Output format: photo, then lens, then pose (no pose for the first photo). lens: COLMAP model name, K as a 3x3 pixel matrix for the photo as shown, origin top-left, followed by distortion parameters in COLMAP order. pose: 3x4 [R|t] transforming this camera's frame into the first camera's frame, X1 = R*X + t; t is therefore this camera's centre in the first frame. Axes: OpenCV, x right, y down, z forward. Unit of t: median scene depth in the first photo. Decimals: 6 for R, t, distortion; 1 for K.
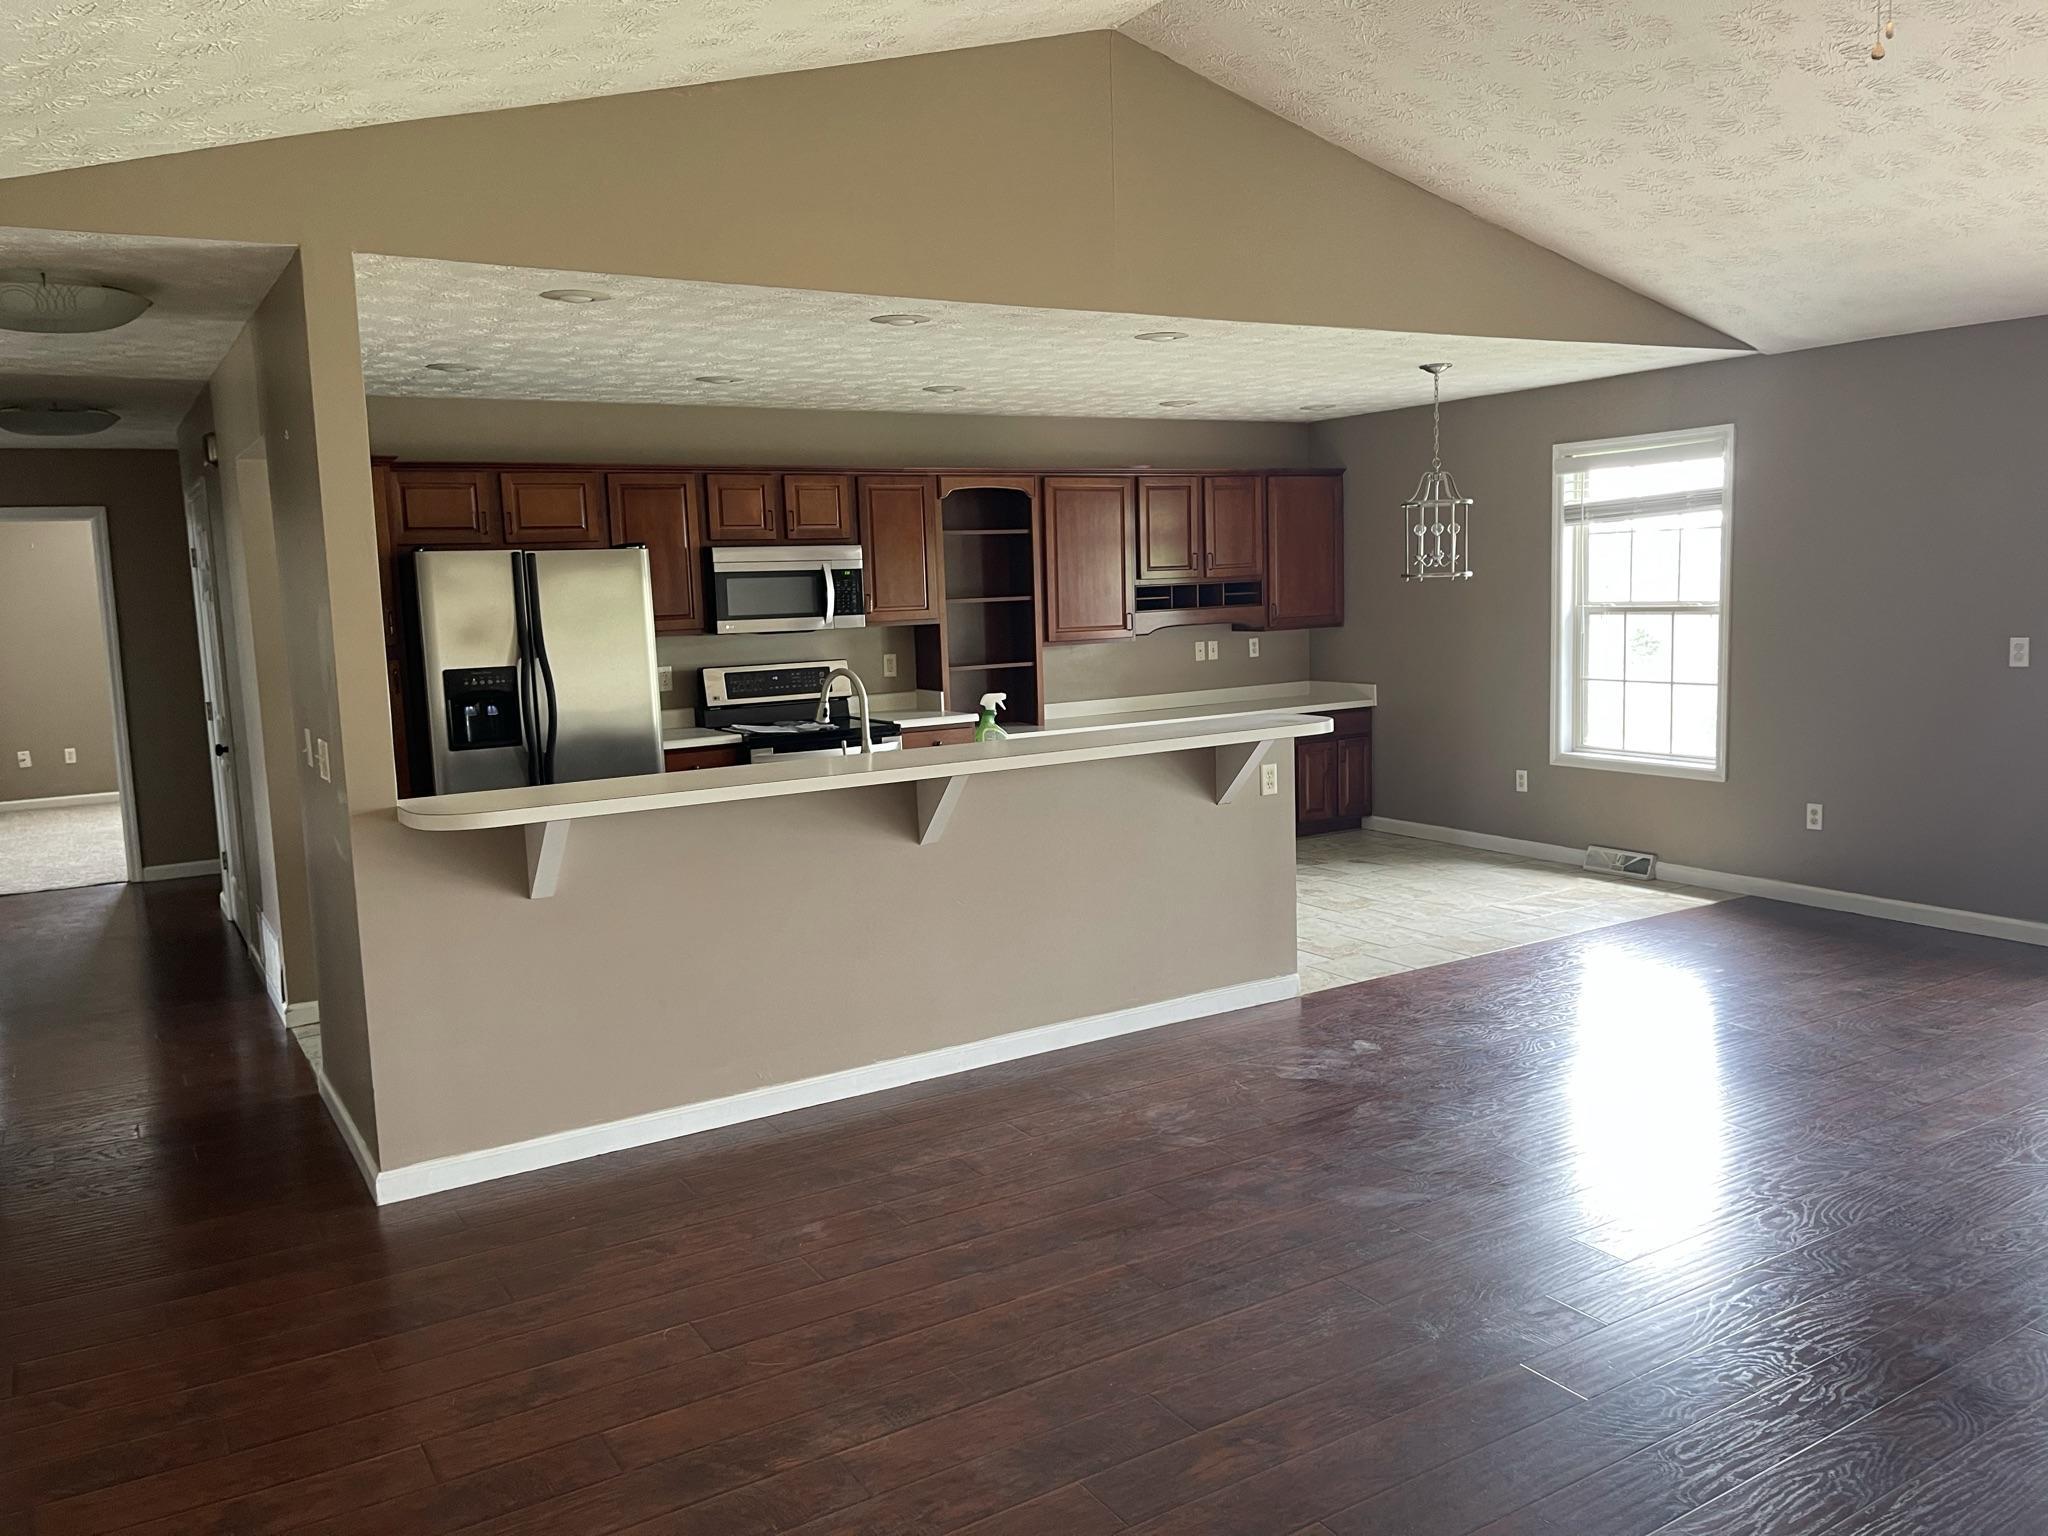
lens RADIAL K [[1557.5, 0, 1034.4], [0, 1557.5, 752.0], [0, 0, 1]] dist [0.056630, -0.075746]
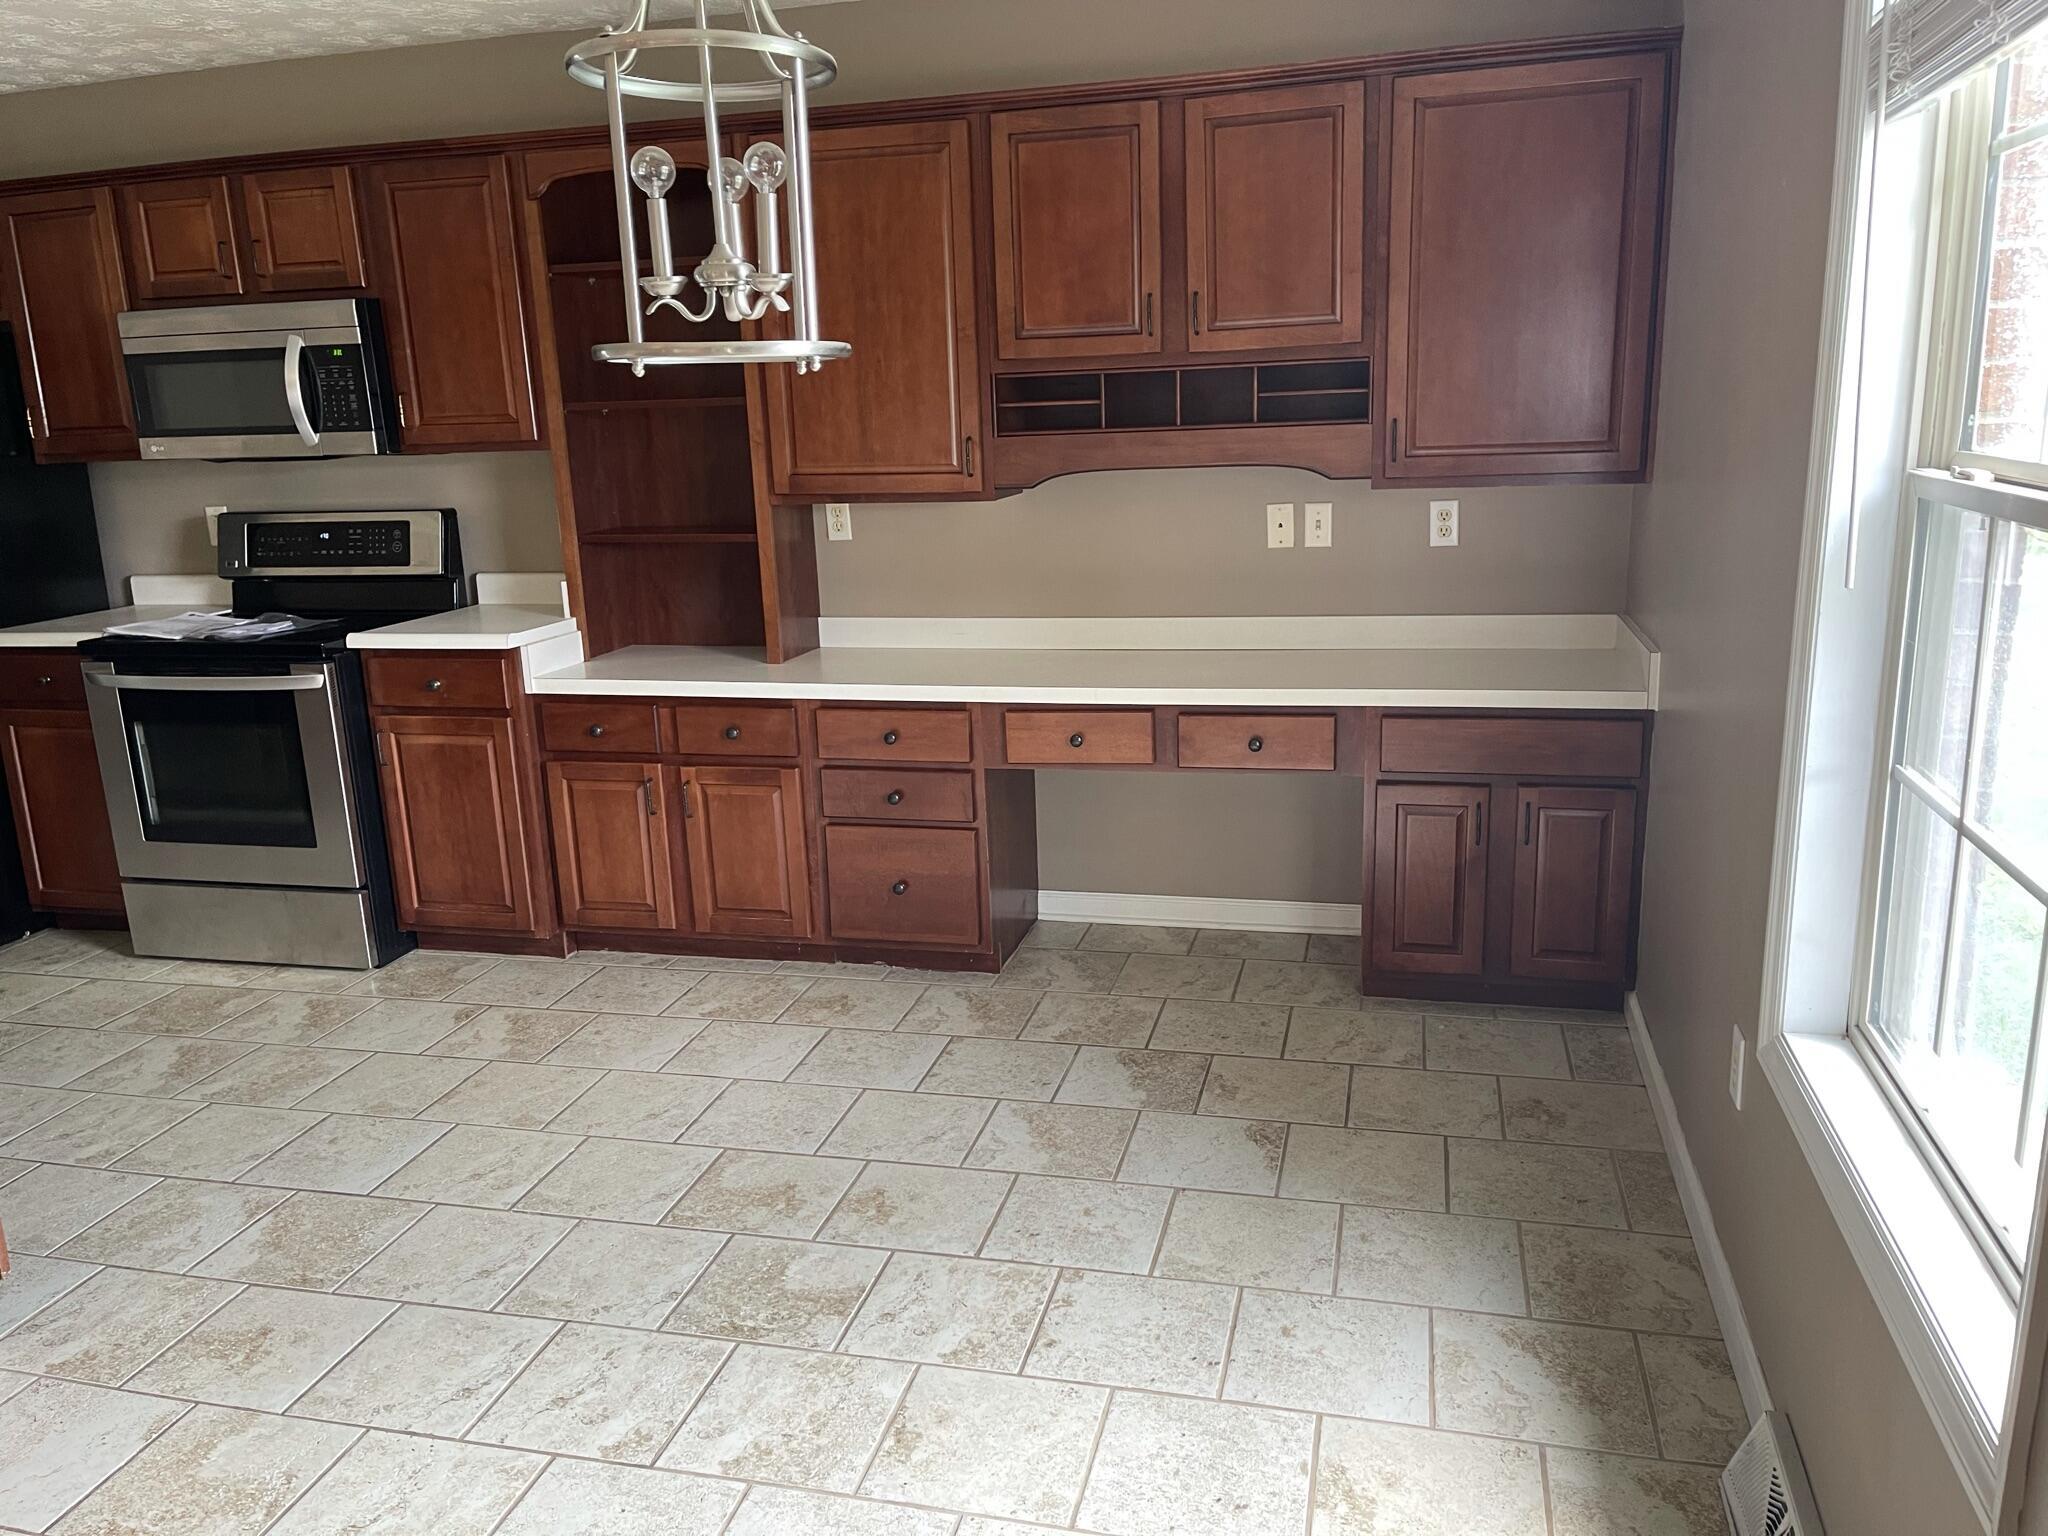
lens RADIAL K [[1557.5, 0, 1029.1], [0, 1557.5, 786.3], [0, 0, 1]] dist [0.056630, -0.075746]
pose [[0.693725, 0.184278, -0.696266, 0.483341], [-0.068887, 0.979259, 0.190541, -0.092398], [0.716938, -0.084219, 0.692031, 0.822224]]
